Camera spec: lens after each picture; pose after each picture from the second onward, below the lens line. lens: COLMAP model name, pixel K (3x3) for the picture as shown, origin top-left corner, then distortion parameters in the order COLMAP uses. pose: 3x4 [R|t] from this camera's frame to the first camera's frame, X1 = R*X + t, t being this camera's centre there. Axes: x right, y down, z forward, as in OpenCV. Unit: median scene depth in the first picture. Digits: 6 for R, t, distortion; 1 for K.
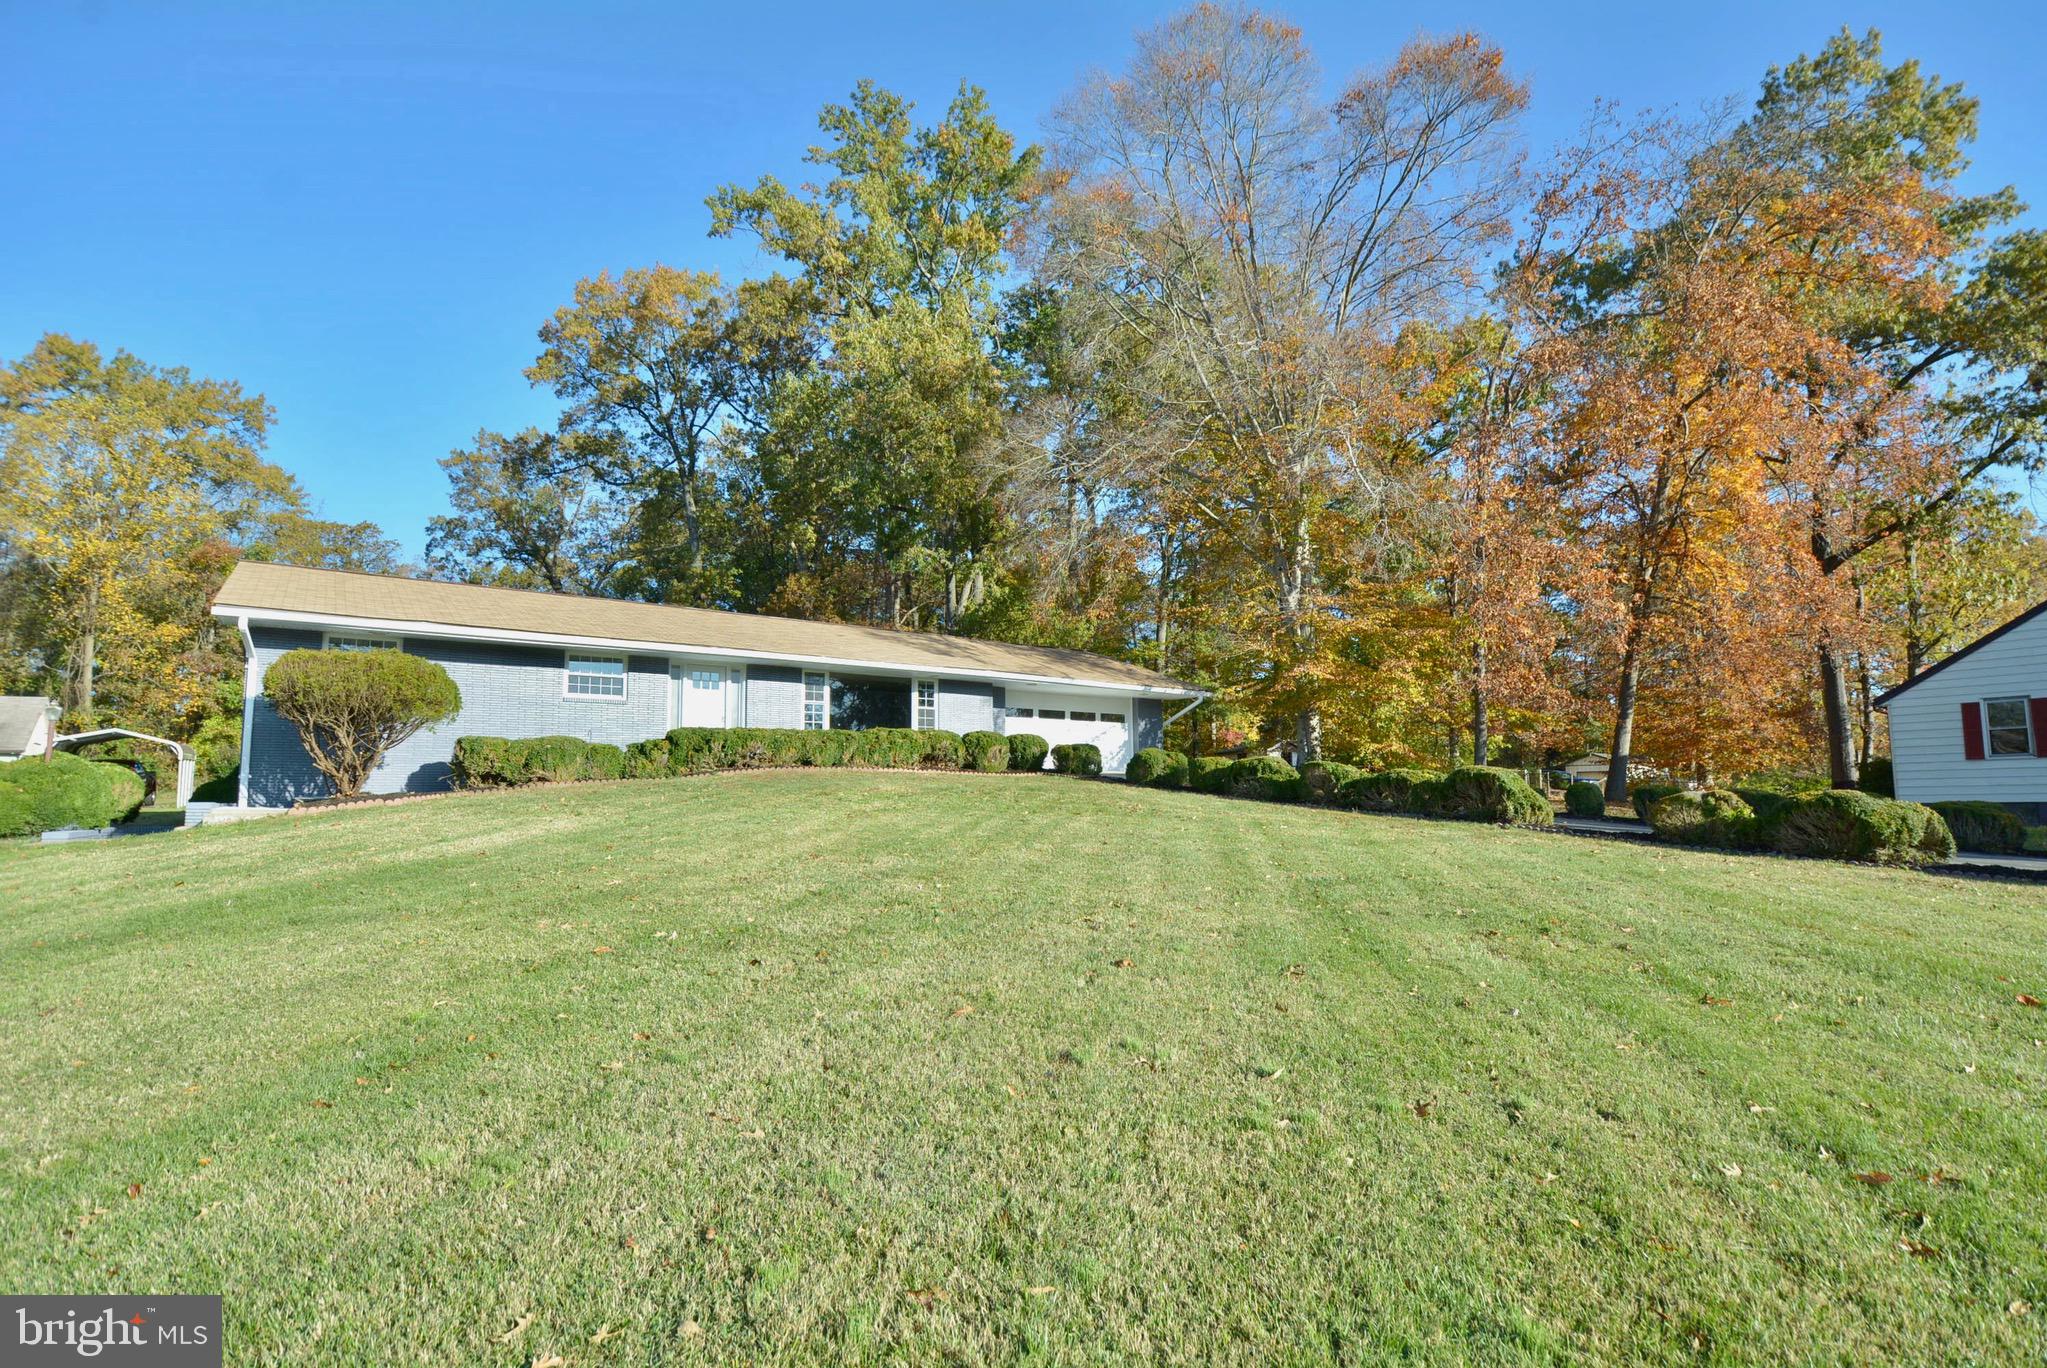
lens RADIAL K [[972.4, 0, 1028.7], [0, 972.4, 688.6], [0, 0, 1]] dist [0.003263, -0.015771]
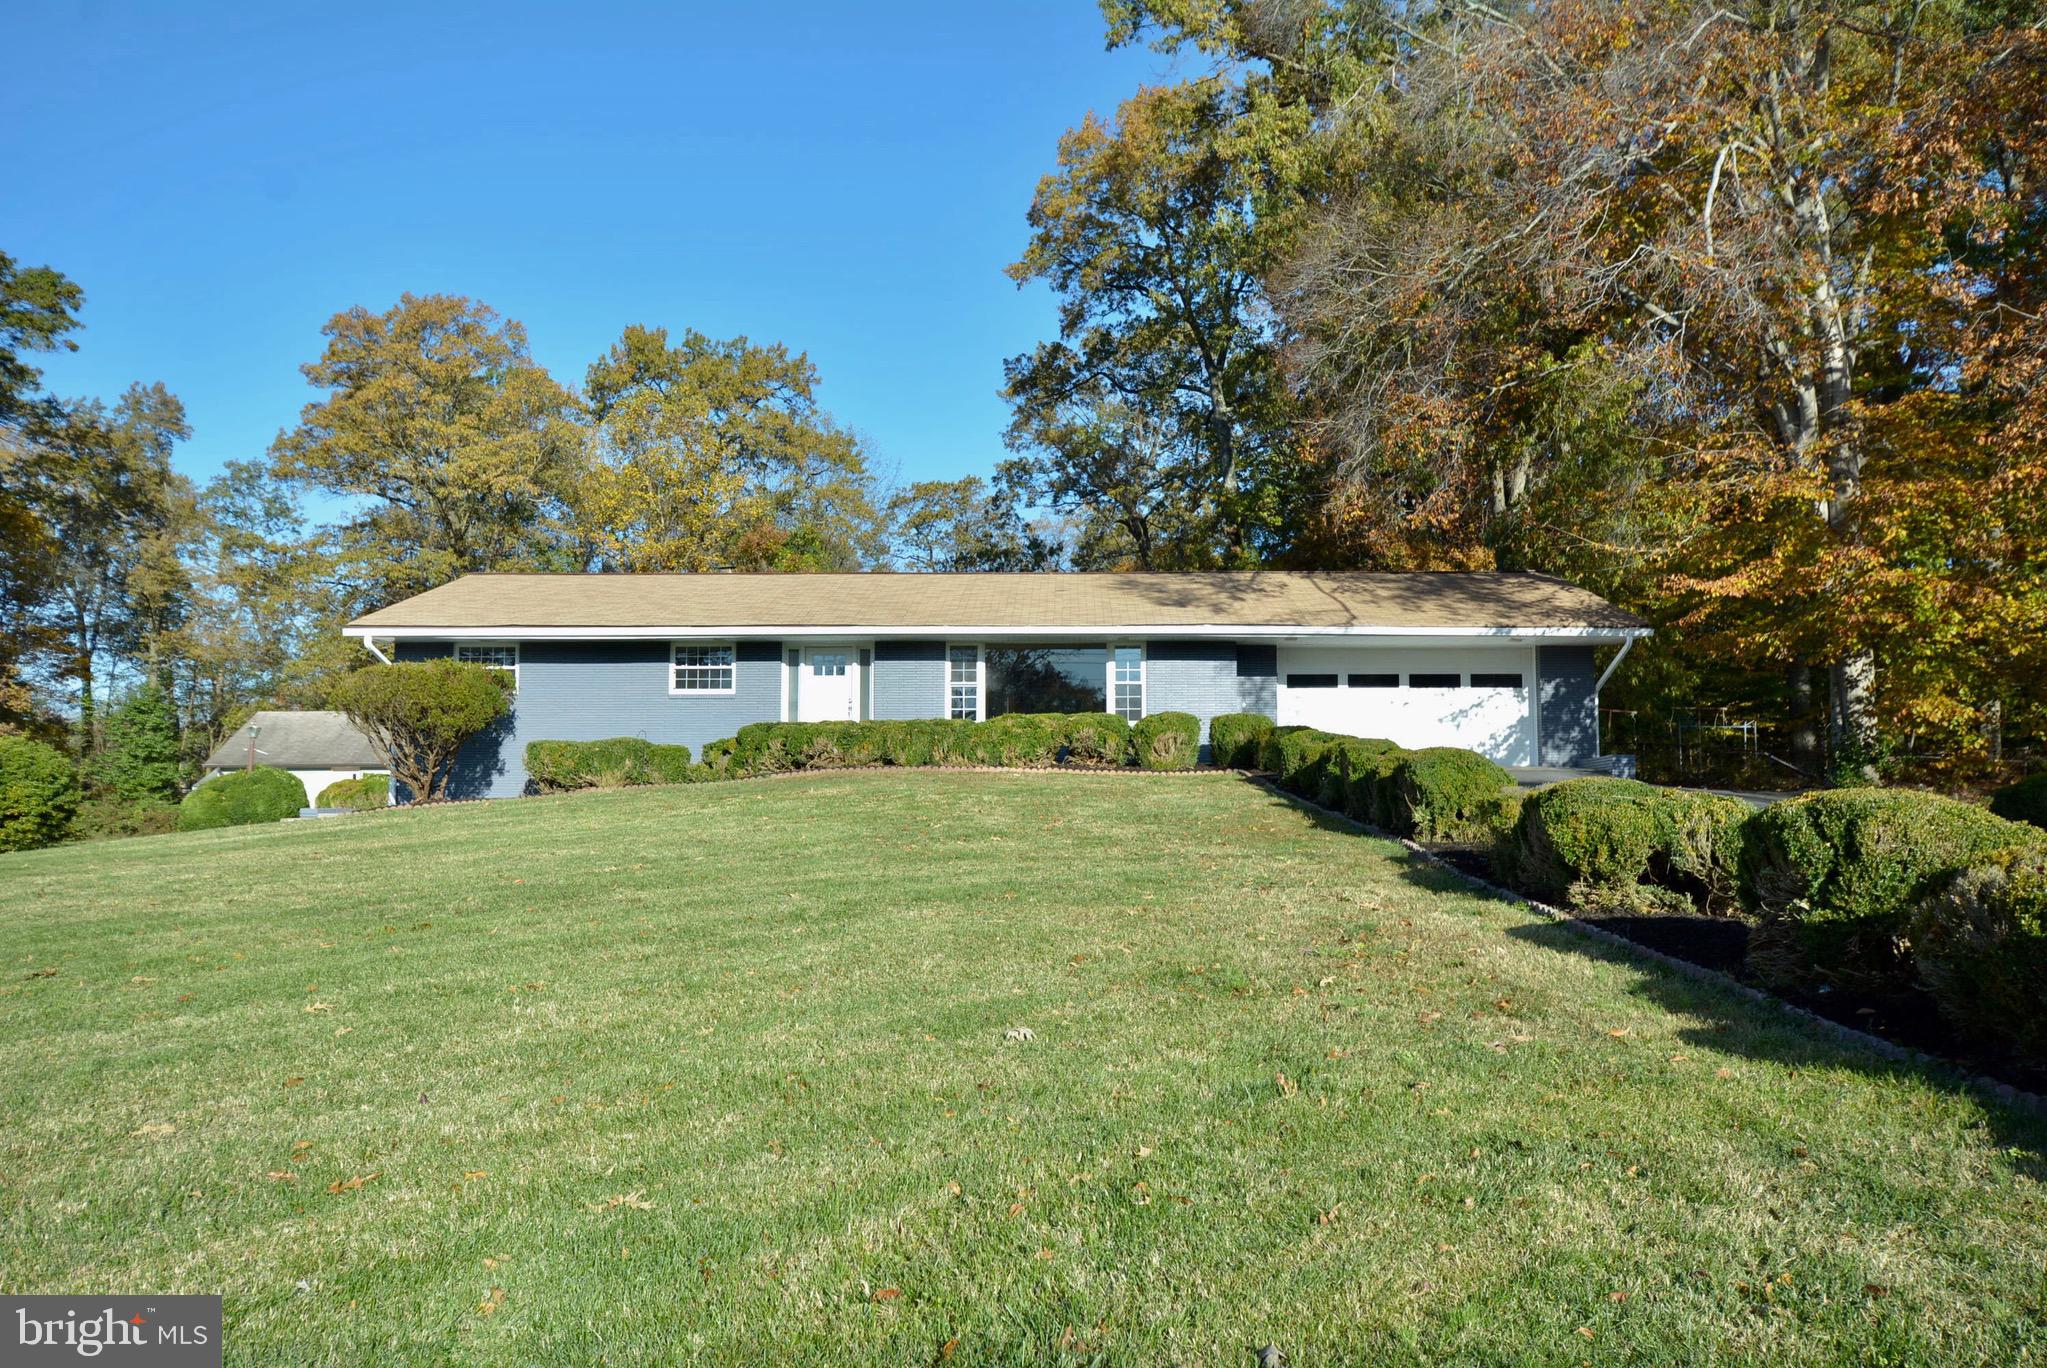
lens RADIAL K [[1515.0, 0, 1023.6], [0, 1515.0, 682.0], [0, 0, 1]] dist [0.002924, -0.001064]
pose [[0.795990, -0.050521, -0.603198, 0.508101], [0.063237, 0.997999, -0.000139, 0.014606], [0.601998, -0.038033, 0.797591, 0.059156]]
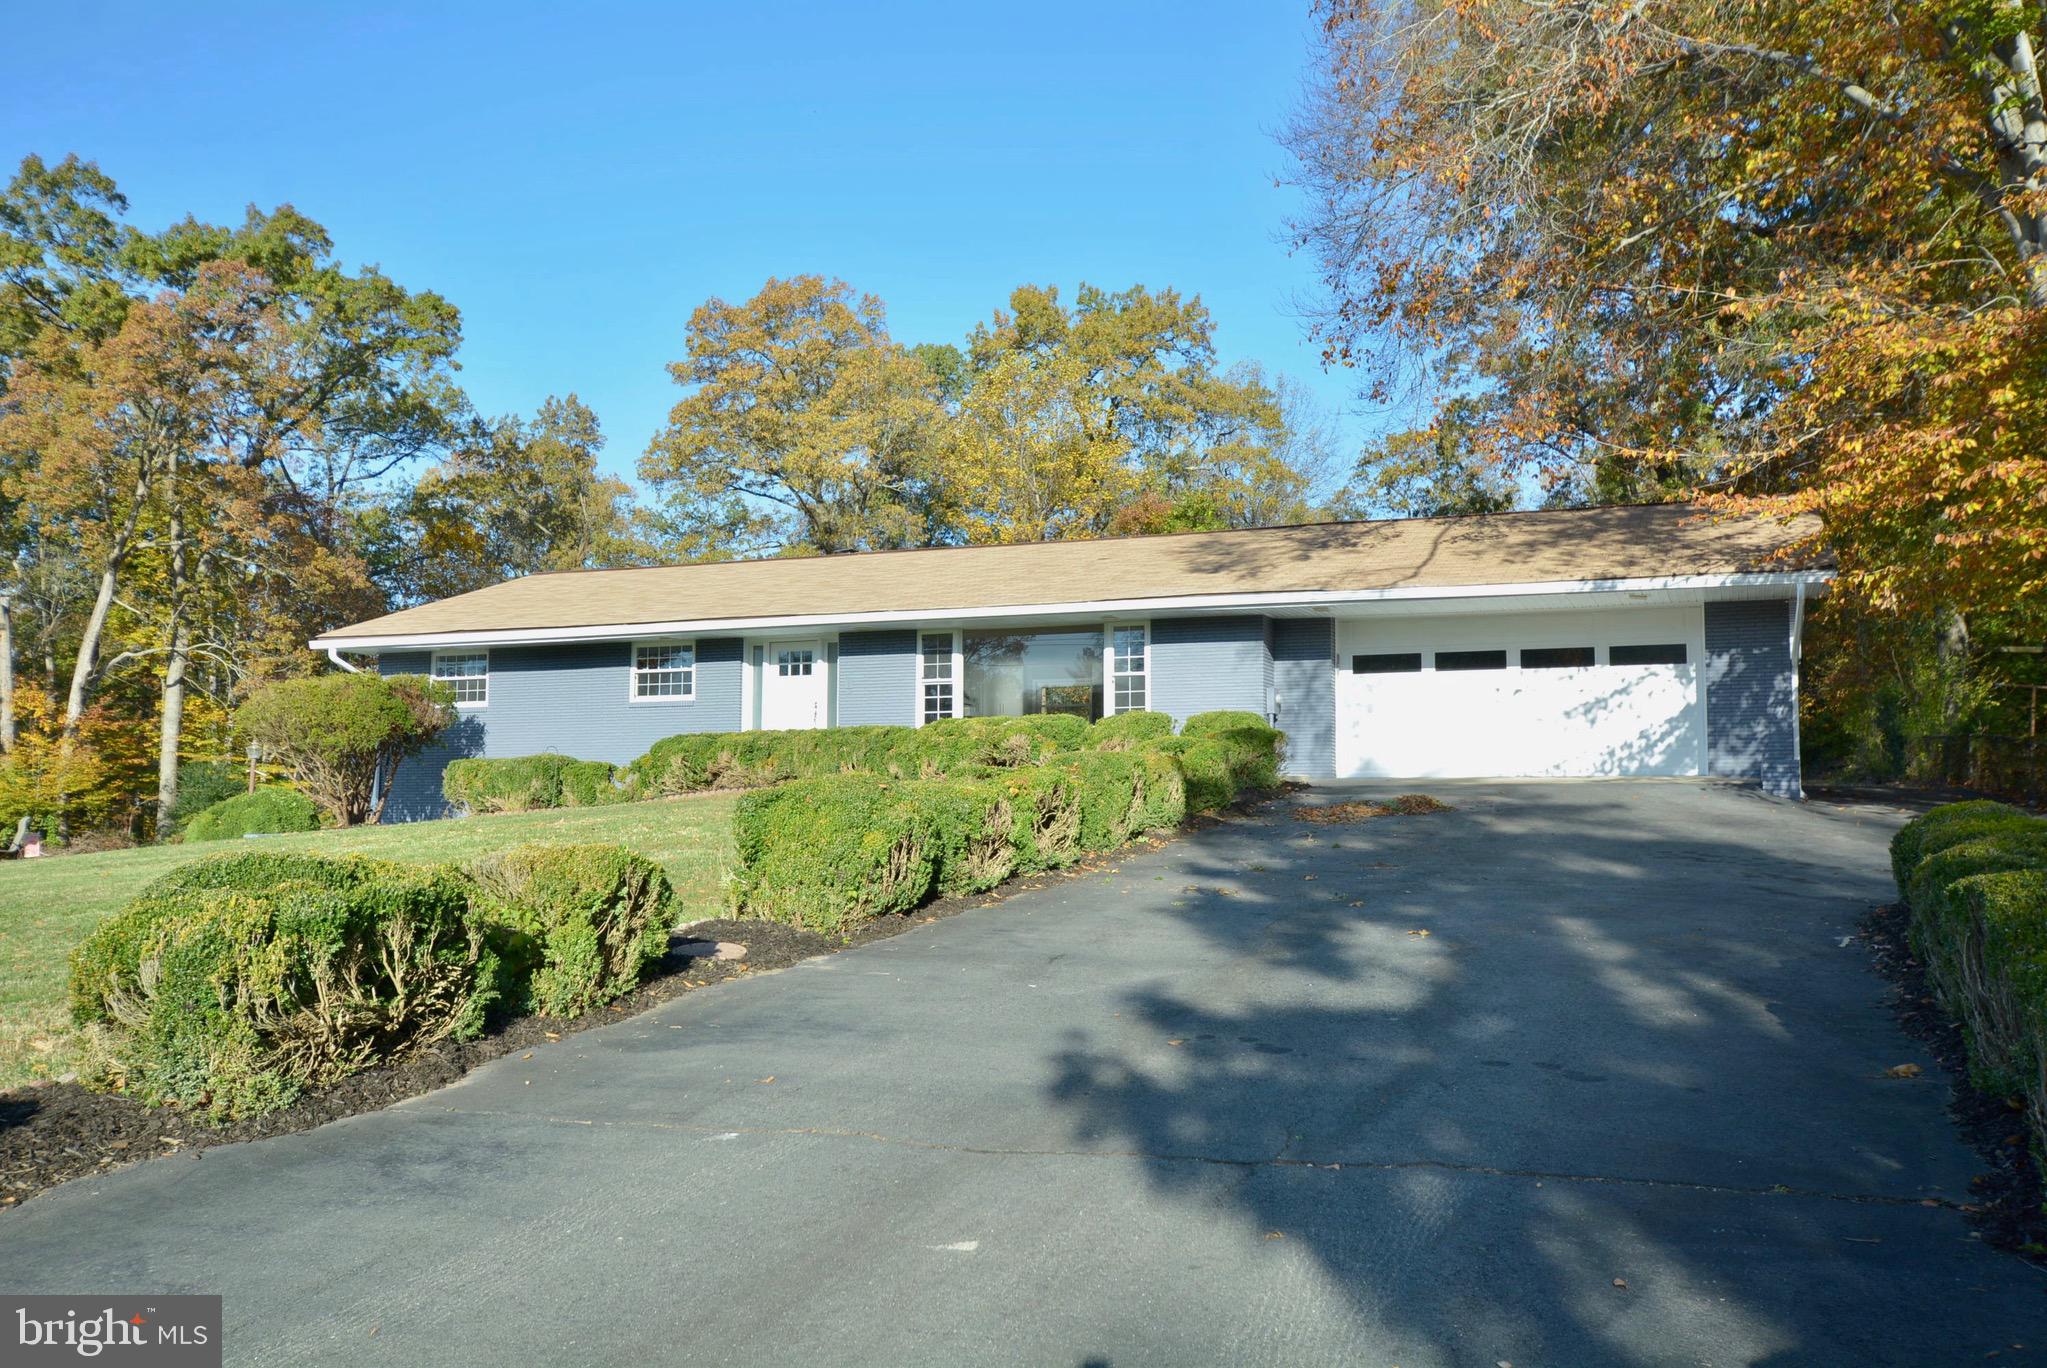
lens RADIAL K [[1679.1, 0, 1017.3], [0, 1679.1, 682.7], [0, 0, 1]] dist [-0.005421, -0.010832]
pose [[0.537847, -0.064169, -0.840597, 0.670535], [0.089885, 0.995780, -0.018504, 0.036972], [0.838237, -0.065605, 0.541345, 0.421263]]
